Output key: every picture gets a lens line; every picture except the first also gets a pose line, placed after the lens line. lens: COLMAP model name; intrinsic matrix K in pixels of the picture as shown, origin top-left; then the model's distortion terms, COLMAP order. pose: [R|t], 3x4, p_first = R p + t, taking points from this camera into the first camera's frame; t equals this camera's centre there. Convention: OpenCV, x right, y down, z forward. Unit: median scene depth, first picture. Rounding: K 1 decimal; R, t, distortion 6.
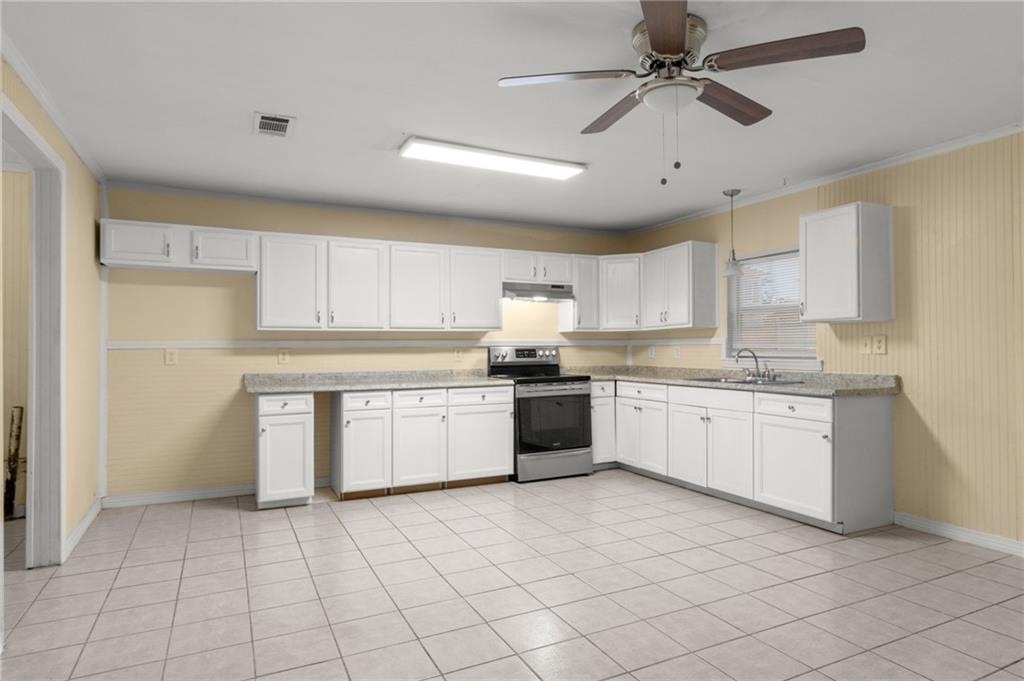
lens RADIAL K [[599.6, 0, 517.8], [0, 599.6, 342.0], [0, 0, 1]] dist [-0.002877, 0.001711]
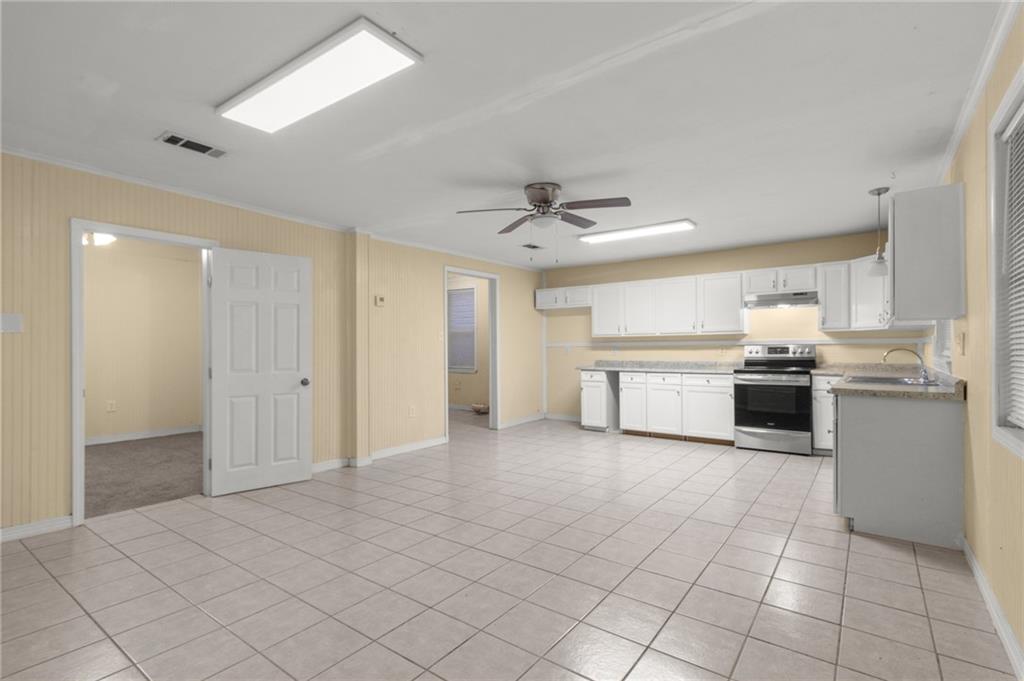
lens RADIAL K [[472.0, 0, 514.0], [0, 472.0, 343.1], [0, 0, 1]] dist [0.005542, 0.000364]
pose [[0.451064, -0.005160, -0.892477, 0.797195], [0.012667, 0.999920, 0.000621, -0.004631], [0.892402, -0.011585, 0.451093, 0.099705]]
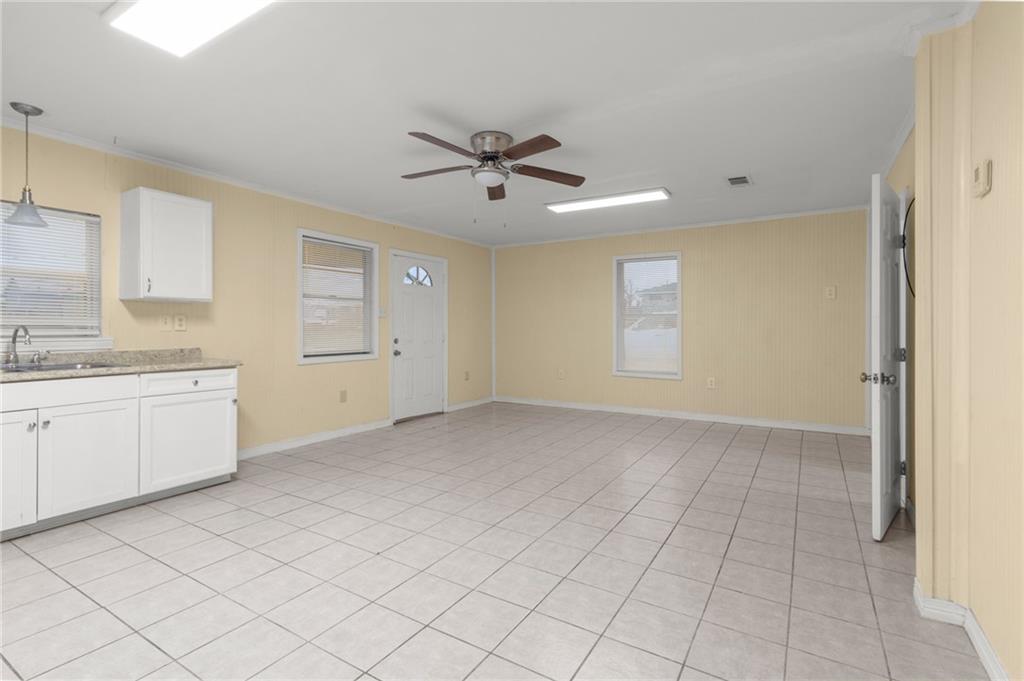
lens RADIAL K [[472.0, 0, 514.2], [0, 472.0, 334.5], [0, 0, 1]] dist [0.005542, 0.000364]
pose [[-0.547956, -0.008100, 0.836468, -0.451046], [-0.008849, 0.999953, 0.003887, 0.015958], [-0.836460, -0.005272, -0.548002, 0.839251]]
